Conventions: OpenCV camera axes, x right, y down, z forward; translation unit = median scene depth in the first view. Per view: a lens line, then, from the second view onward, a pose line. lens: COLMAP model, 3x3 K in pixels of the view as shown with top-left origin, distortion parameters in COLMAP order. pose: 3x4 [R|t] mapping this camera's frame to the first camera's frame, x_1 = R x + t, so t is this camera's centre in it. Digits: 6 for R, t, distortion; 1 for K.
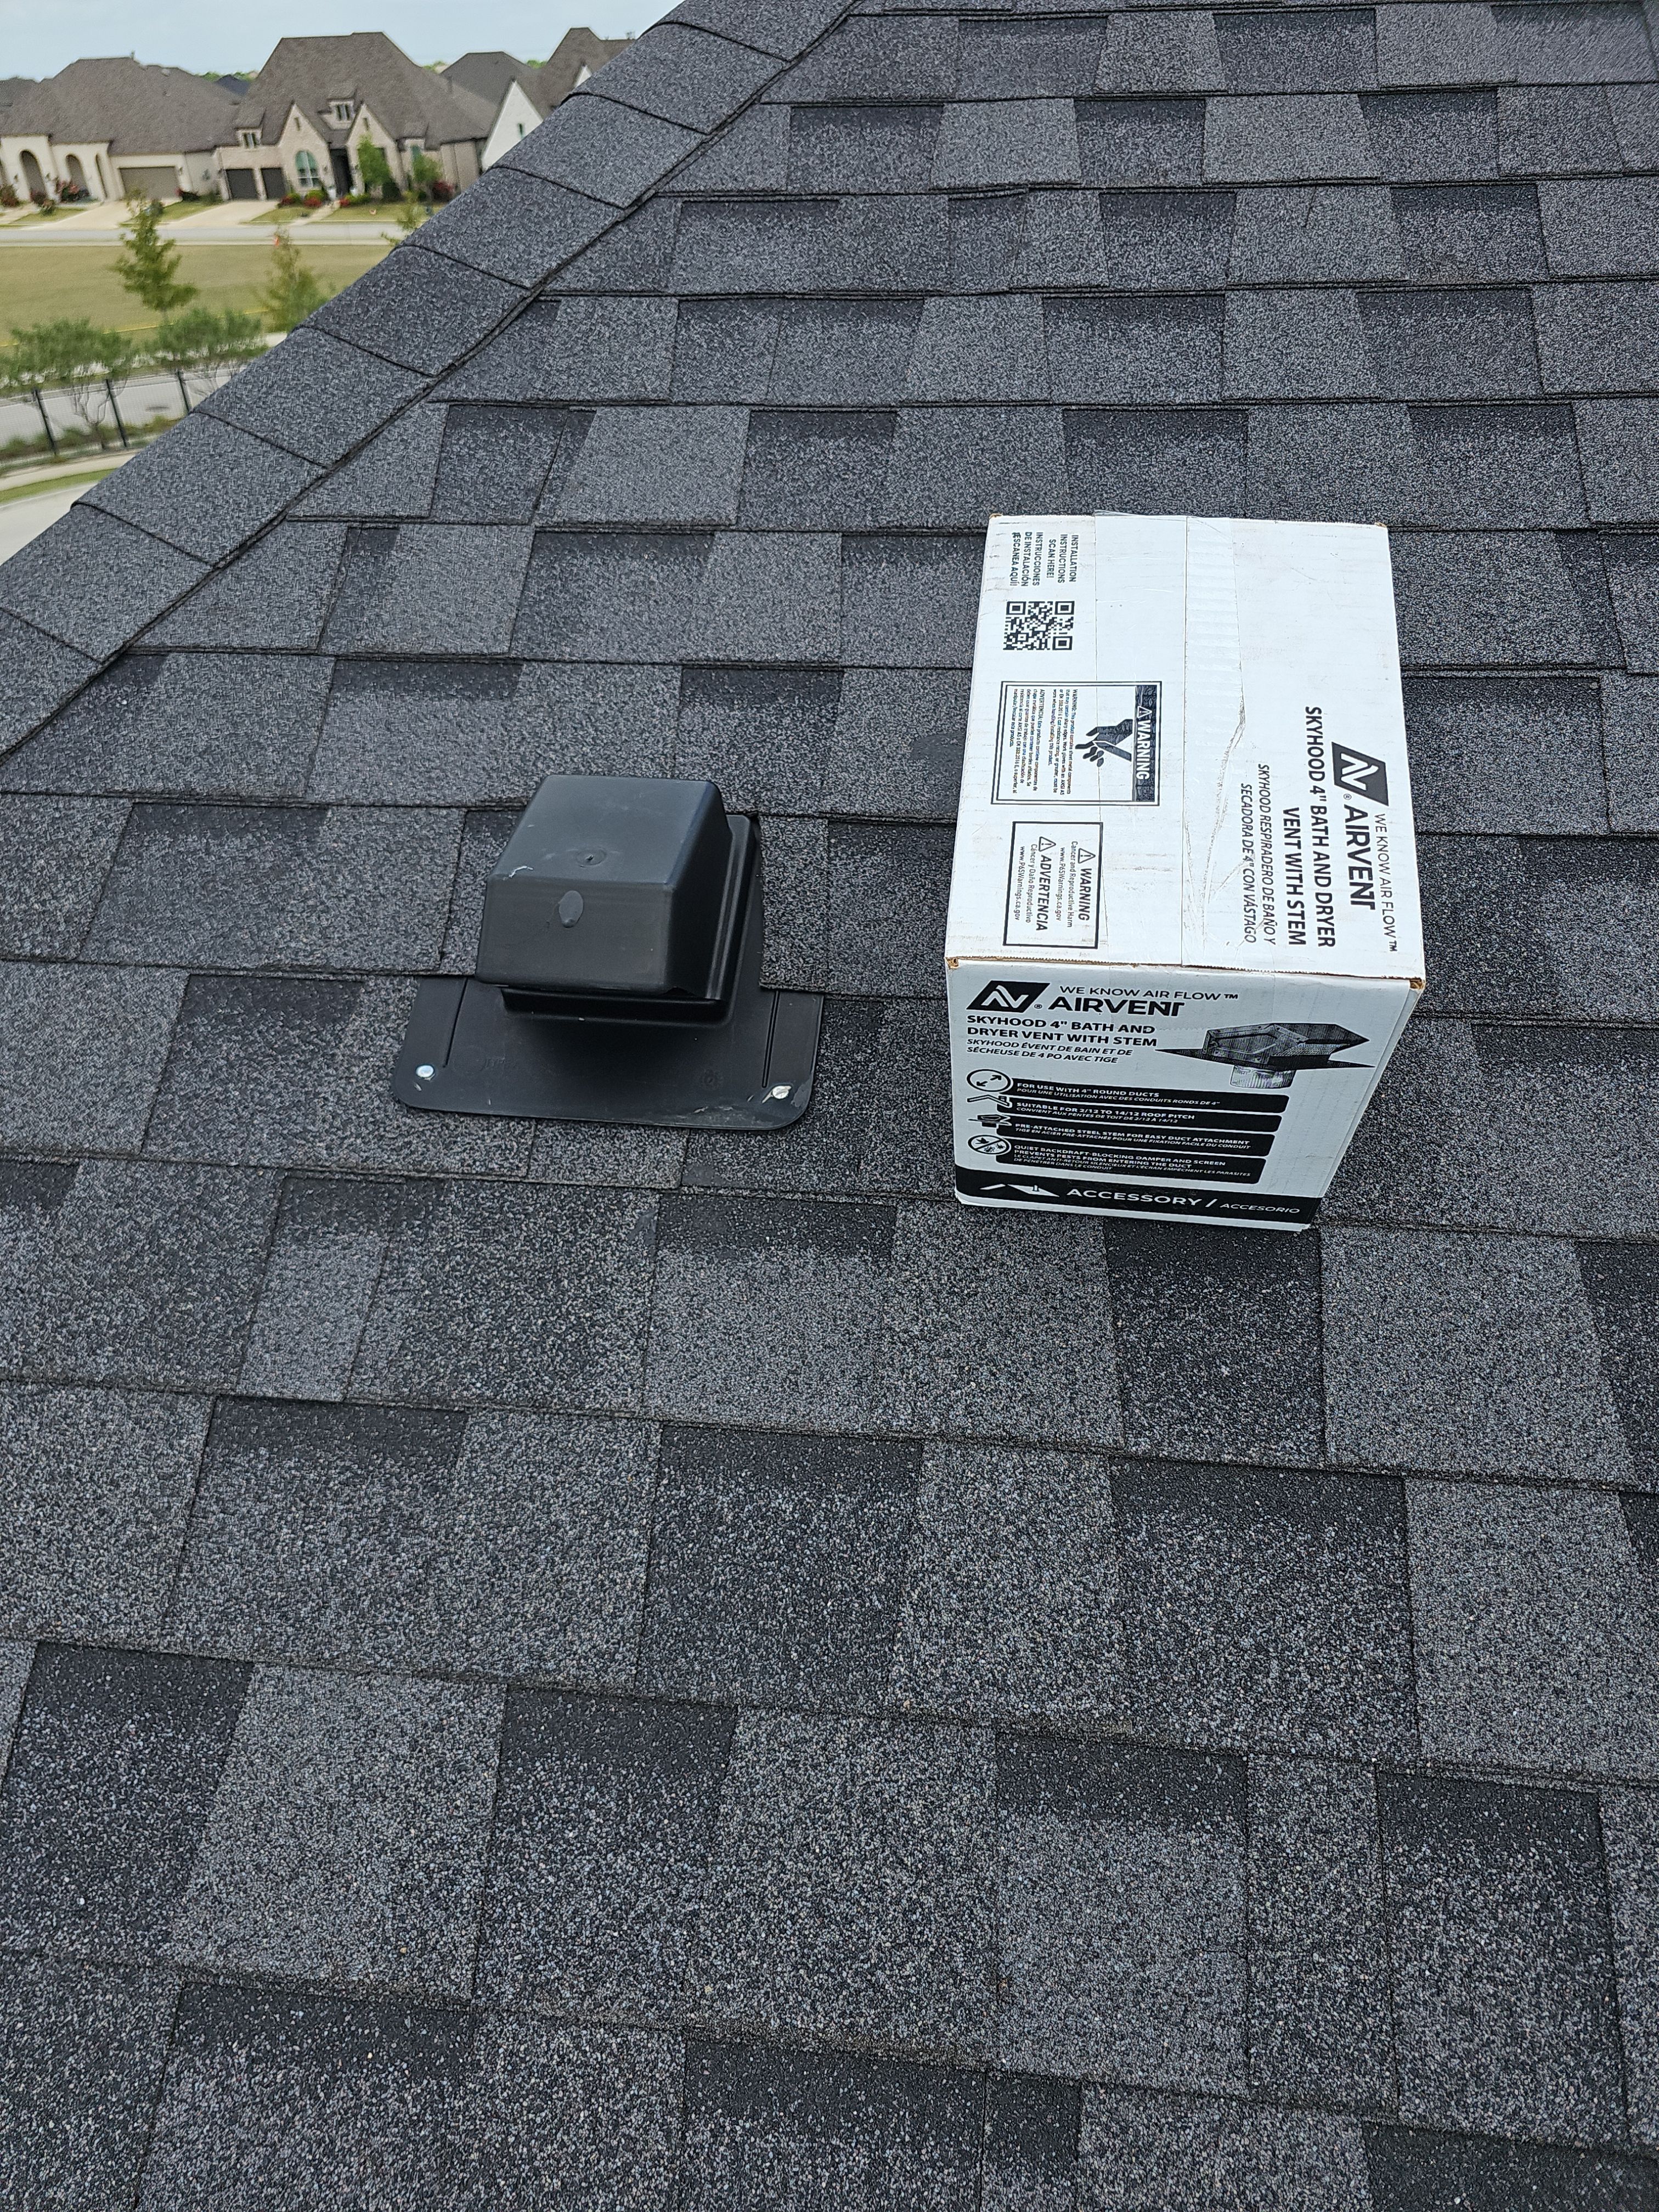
lens RADIAL K [[1593.9, 0, 833.1], [0, 1593.9, 1107.9], [0, 0, 1]] dist [0.049864, -0.033797]
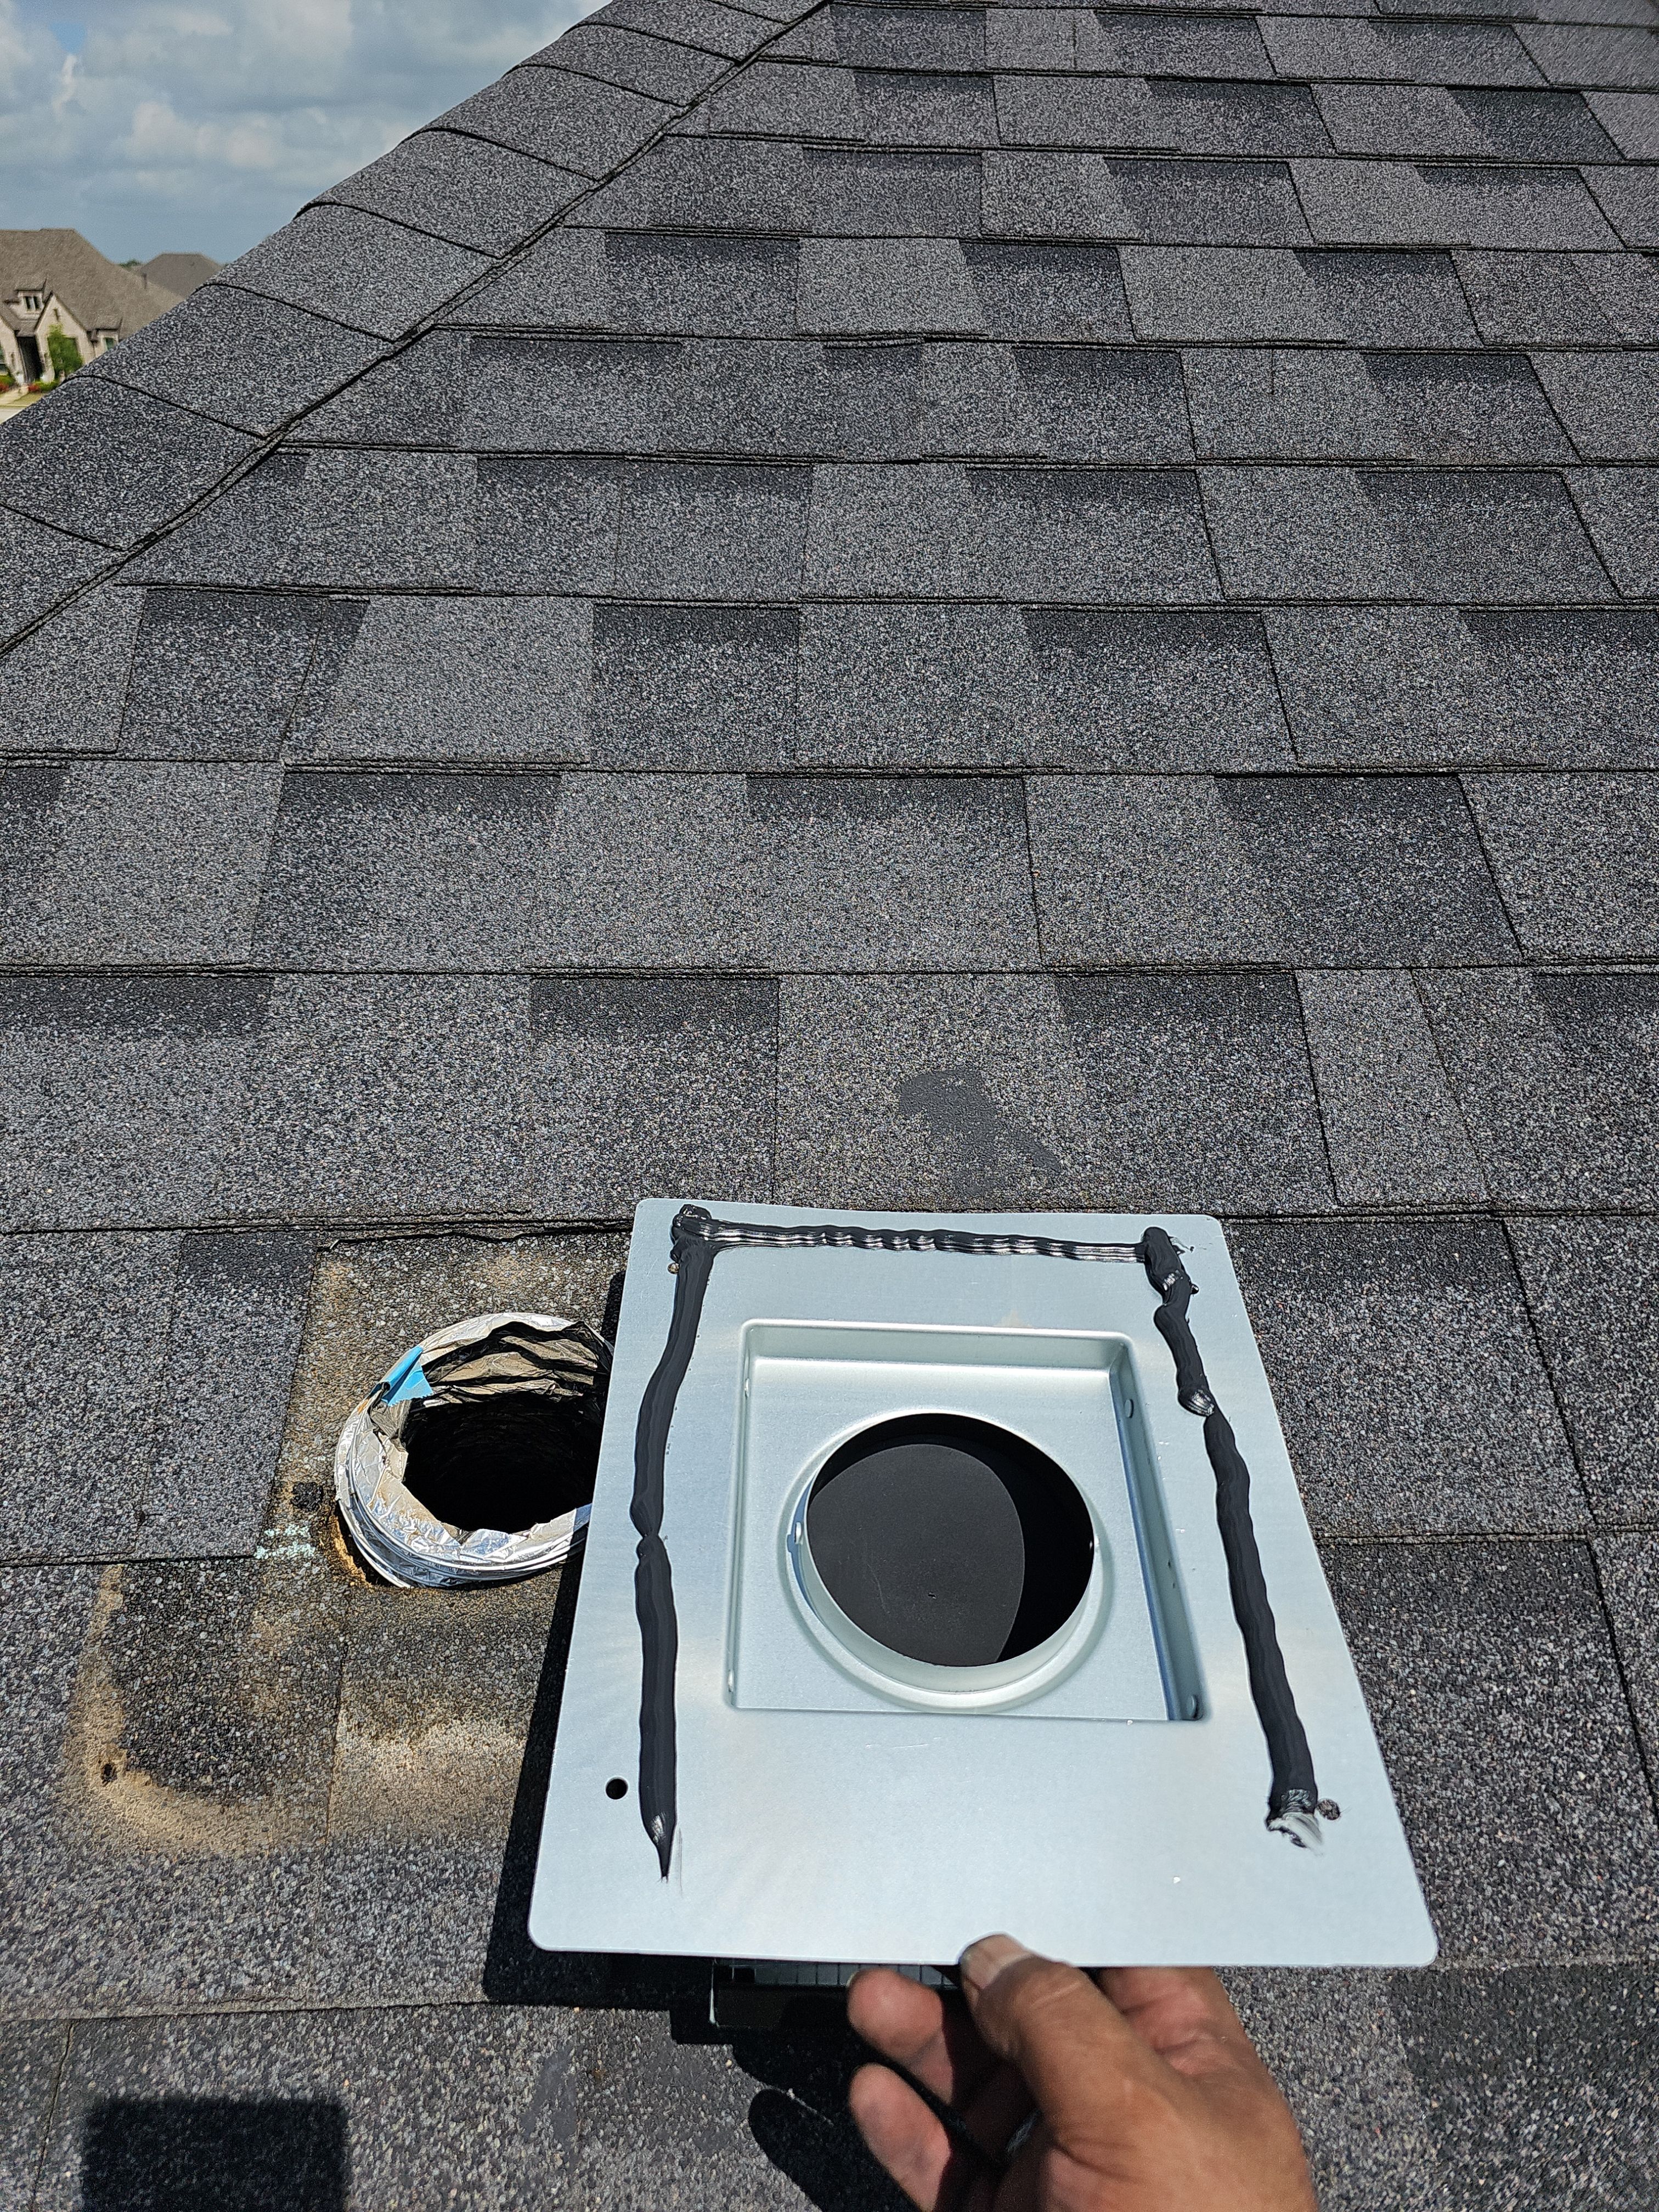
lens RADIAL K [[1593.9, 0, 833.1], [0, 1593.9, 1107.9], [0, 0, 1]] dist [0.049864, -0.033797]
pose [[0.985740, -0.039197, 0.163644, -0.069900], [0.056017, 0.993463, -0.099465, -0.129757], [-0.158676, 0.107213, 0.981492, 0.296809]]
